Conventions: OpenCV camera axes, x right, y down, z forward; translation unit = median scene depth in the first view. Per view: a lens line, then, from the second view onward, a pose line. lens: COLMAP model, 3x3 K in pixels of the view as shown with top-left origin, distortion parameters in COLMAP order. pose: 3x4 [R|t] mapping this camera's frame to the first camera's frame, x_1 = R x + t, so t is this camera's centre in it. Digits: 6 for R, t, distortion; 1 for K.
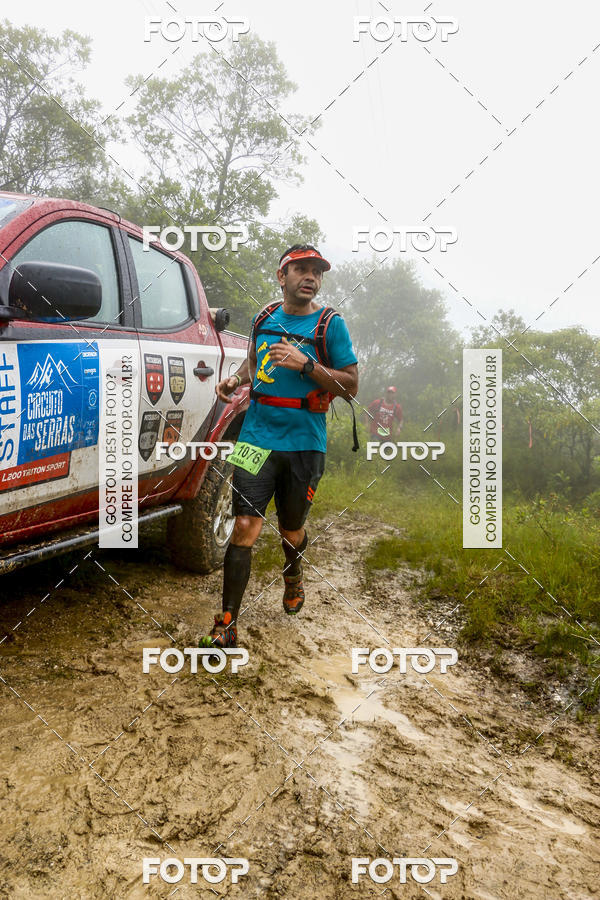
lens RADIAL K [[803.8, 0, 300.3], [0, 803.8, 449.6], [0, 0, 1]] dist [-0.160346, 0.196171]
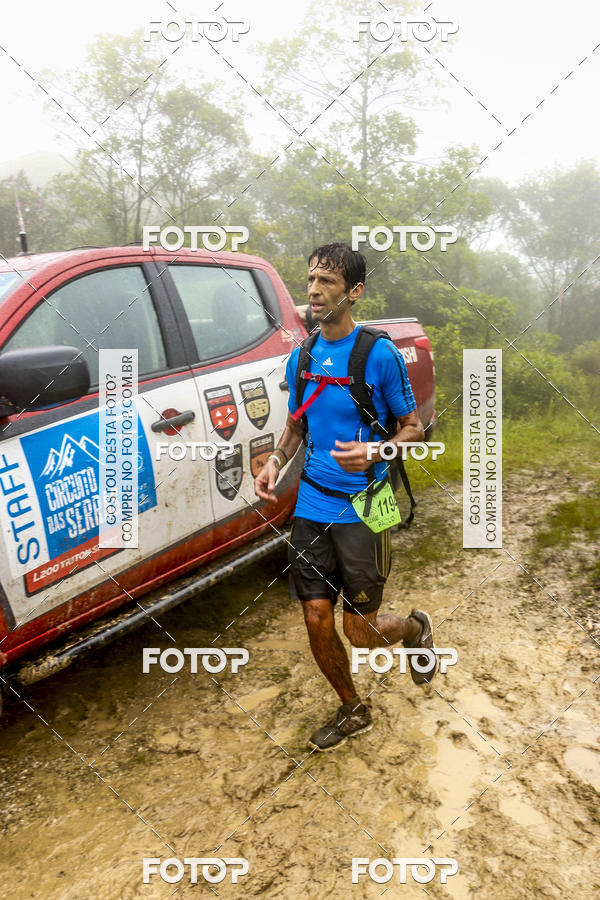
lens RADIAL K [[801.8, 0, 305.6], [0, 801.8, 450.9], [0, 0, 1]] dist [-0.154283, 0.189506]
pose [[0.944883, -0.152315, -0.289820, 0.194113], [0.175323, 0.982974, 0.054992, -0.090896], [0.276510, -0.102773, 0.955500, 0.155338]]
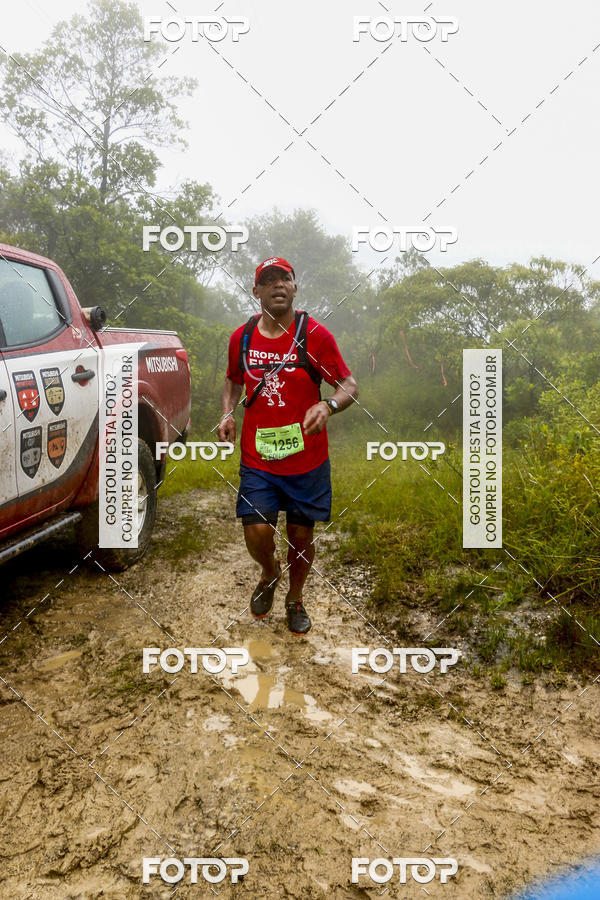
lens RADIAL K [[806.2, 0, 302.9], [0, 806.2, 442.4], [0, 0, 1]] dist [-0.161484, 0.202335]
pose [[0.987104, -0.142379, 0.073168, 0.085587], [0.138290, 0.988678, 0.058236, -0.047036], [-0.080632, -0.047367, 0.995618, -0.014502]]
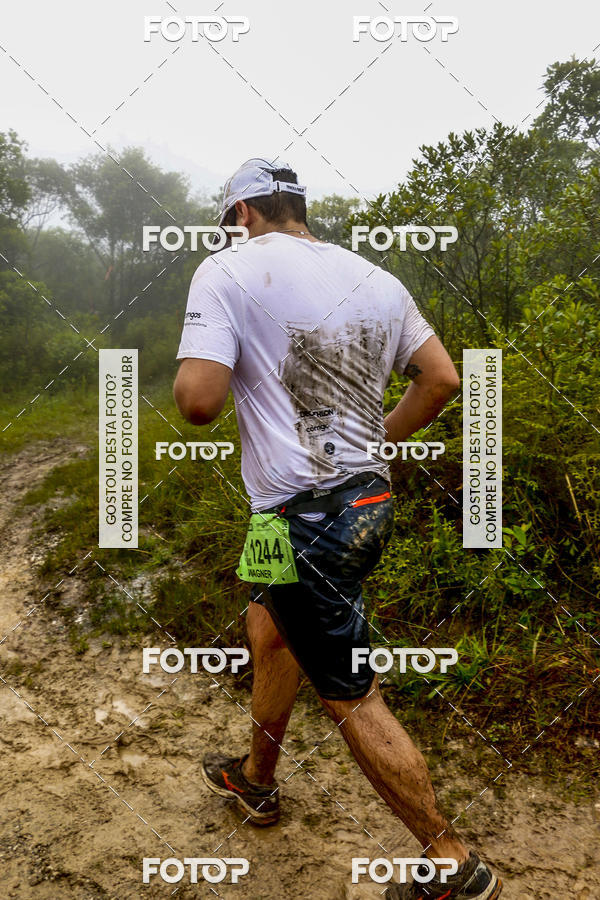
lens RADIAL K [[807.4, 0, 292.3], [0, 807.4, 447.0], [0, 0, 1]] dist [-0.161324, 0.185549]
pose [[0.961814, -0.228470, 0.150713, 0.499284], [0.202030, 0.964117, 0.172227, -0.067113], [-0.184654, -0.135202, 0.973460, -0.166743]]
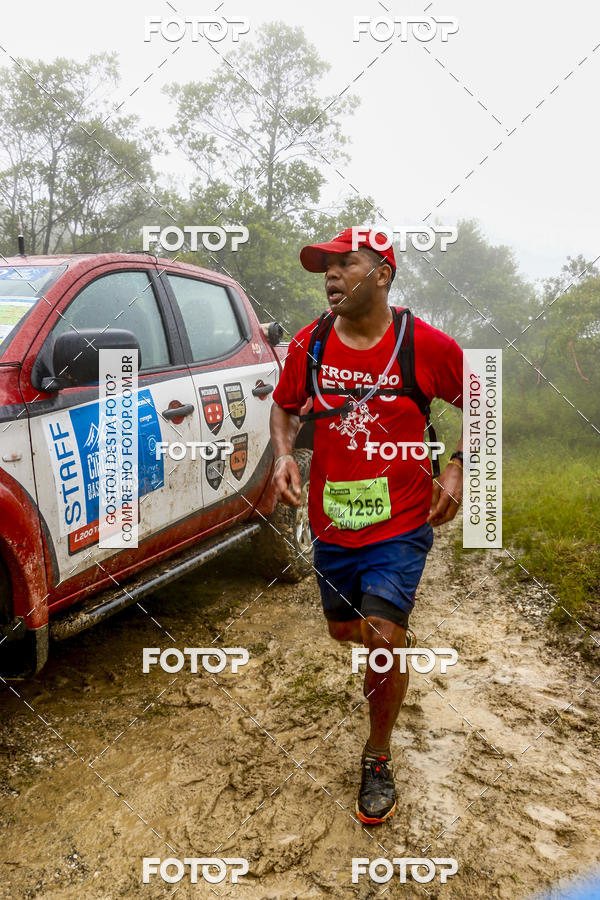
lens RADIAL K [[803.2, 0, 305.9], [0, 803.2, 454.3], [0, 0, 1]] dist [-0.162151, 0.198365]
pose [[0.984275, -0.134514, -0.114491, 0.051042], [0.138783, 0.989864, 0.030129, -0.053012], [0.109277, -0.045544, 0.992967, -0.009778]]
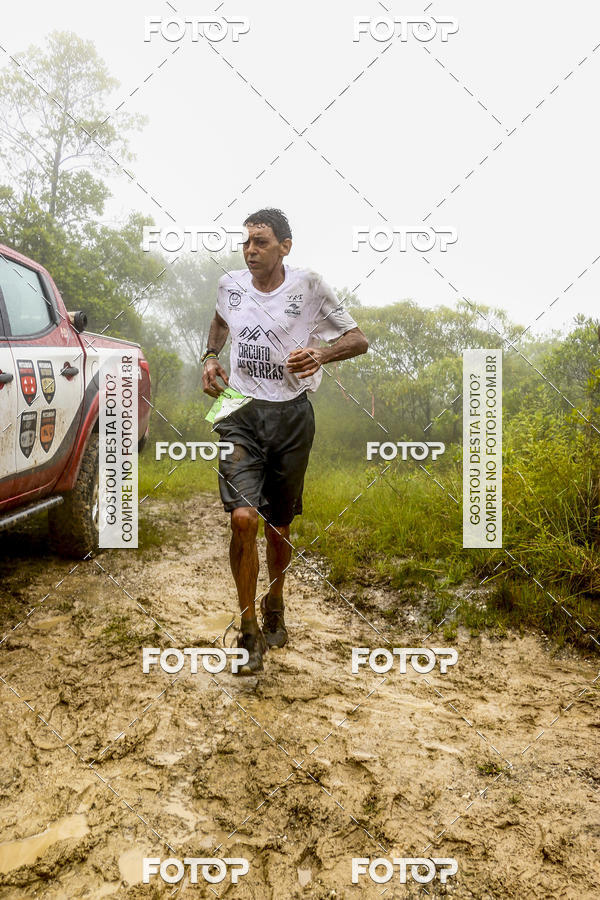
lens RADIAL K [[800.5, 0, 300.3], [0, 800.5, 451.3], [0, 0, 1]] dist [-0.151250, 0.180990]
pose [[0.978181, -0.103640, 0.180058, -0.025671], [0.100145, 0.994567, 0.028419, 0.014248], [-0.182025, -0.009767, 0.983245, -0.142452]]
